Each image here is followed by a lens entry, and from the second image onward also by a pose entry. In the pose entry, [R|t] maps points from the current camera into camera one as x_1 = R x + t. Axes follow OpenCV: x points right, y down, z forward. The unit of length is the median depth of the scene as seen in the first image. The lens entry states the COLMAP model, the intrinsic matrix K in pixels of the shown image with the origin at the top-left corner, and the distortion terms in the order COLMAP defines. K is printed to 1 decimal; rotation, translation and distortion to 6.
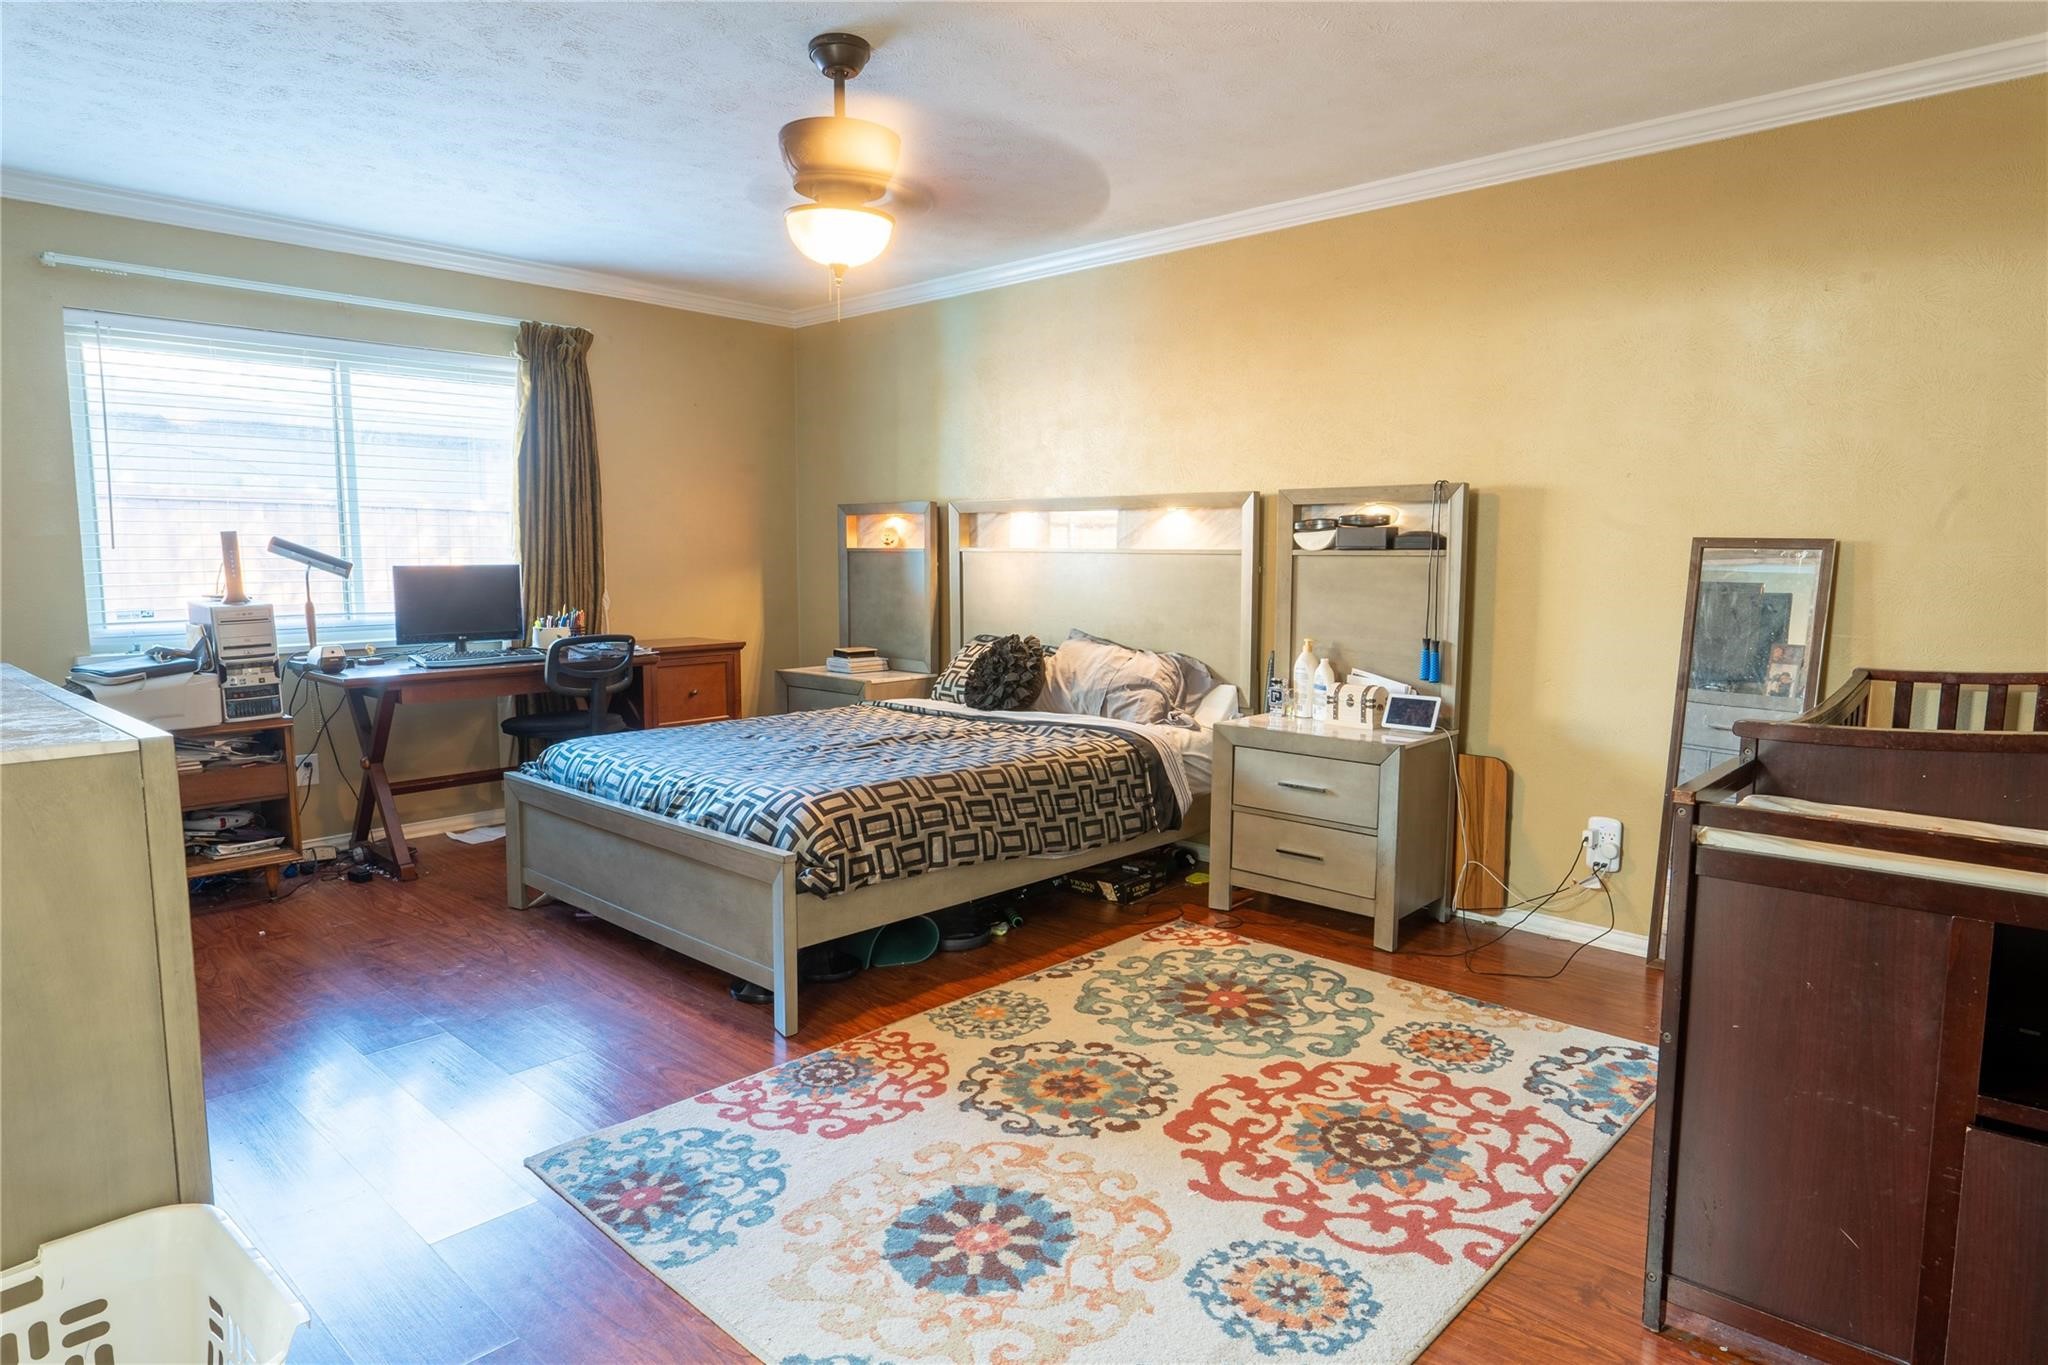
lens RADIAL K [[1191.7, 0, 1041.1], [0, 1191.7, 683.4], [0, 0, 1]] dist [-0.001018, -0.000011]
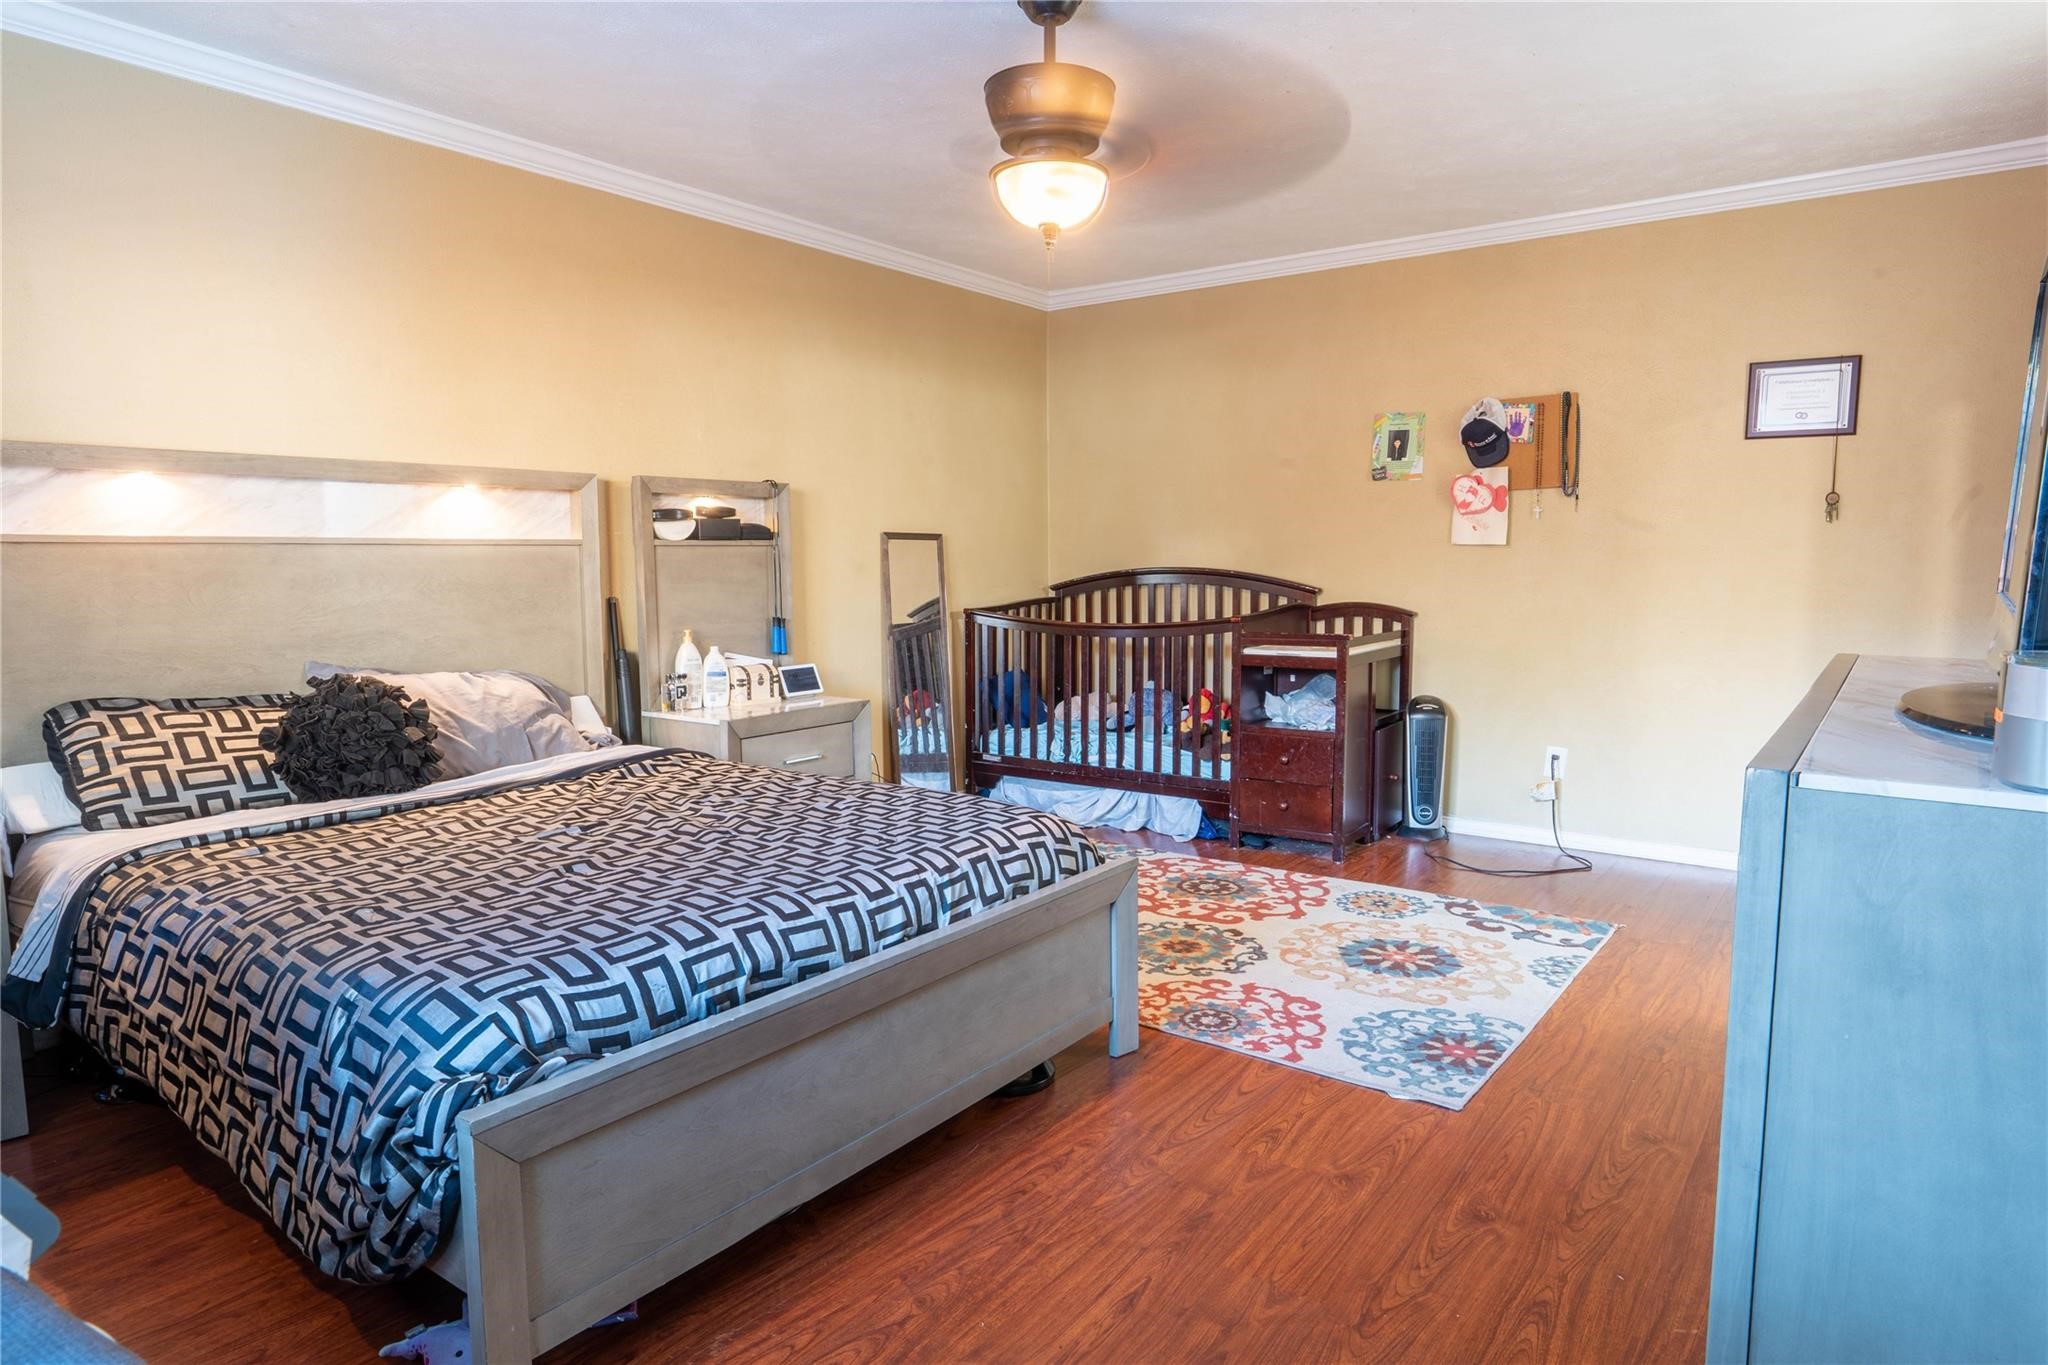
lens RADIAL K [[1191.7, 0, 1042.3], [0, 1191.7, 689.7], [0, 0, 1]] dist [-0.001018, -0.000011]
pose [[-0.116320, -0.117791, 0.986202, -0.857638], [0.112701, 0.984964, 0.130936, -0.091470], [-0.986797, 0.126376, -0.101296, 0.878161]]
